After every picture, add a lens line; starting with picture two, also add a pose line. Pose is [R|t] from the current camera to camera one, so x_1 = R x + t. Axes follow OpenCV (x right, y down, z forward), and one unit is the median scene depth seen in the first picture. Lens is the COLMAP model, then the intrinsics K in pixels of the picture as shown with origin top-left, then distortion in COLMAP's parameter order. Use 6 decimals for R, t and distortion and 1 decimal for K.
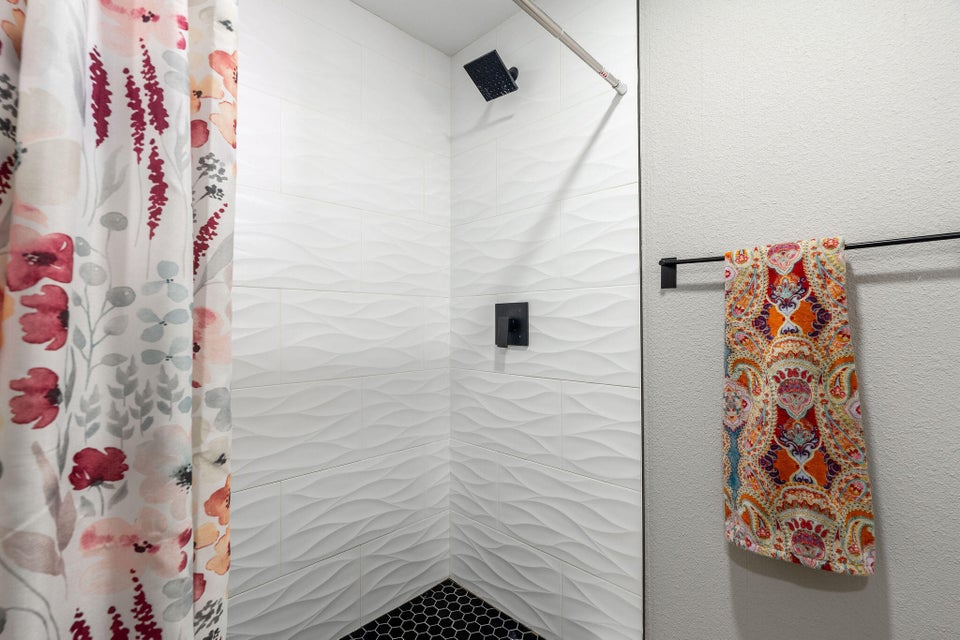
lens RADIAL K [[430.4, 0, 478.6], [0, 430.4, 318.1], [0, 0, 1]] dist [-0.010197, 0.002997]
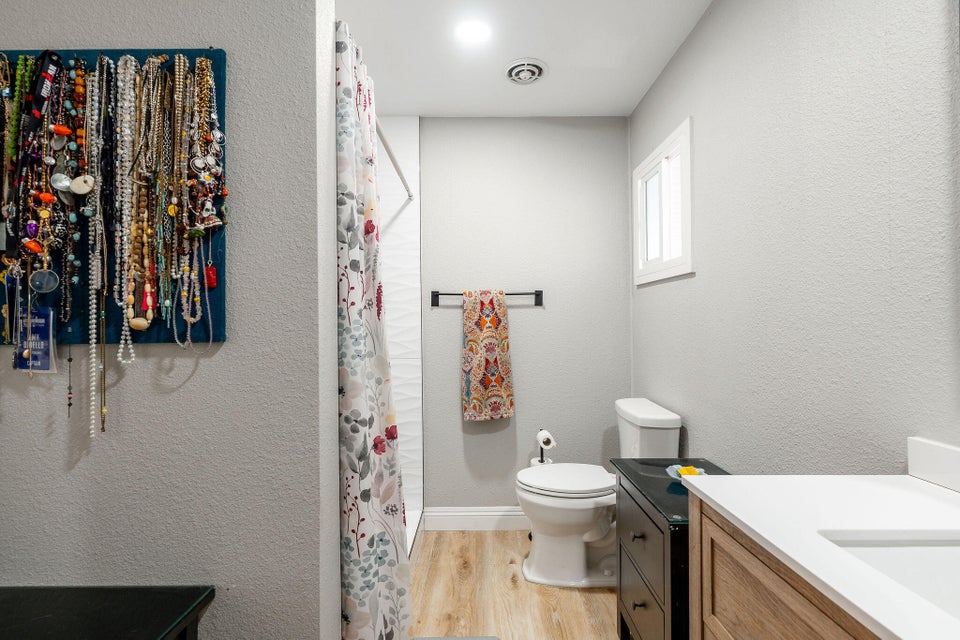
lens RADIAL K [[430.4, 0, 480.2], [0, 430.4, 320.6], [0, 0, 1]] dist [-0.010197, 0.002997]
pose [[0.682187, 0.003374, 0.731170, -1.100068], [-0.003139, 0.999994, -0.001686, -0.002127], [-0.731171, -0.001145, 0.682193, -0.640544]]
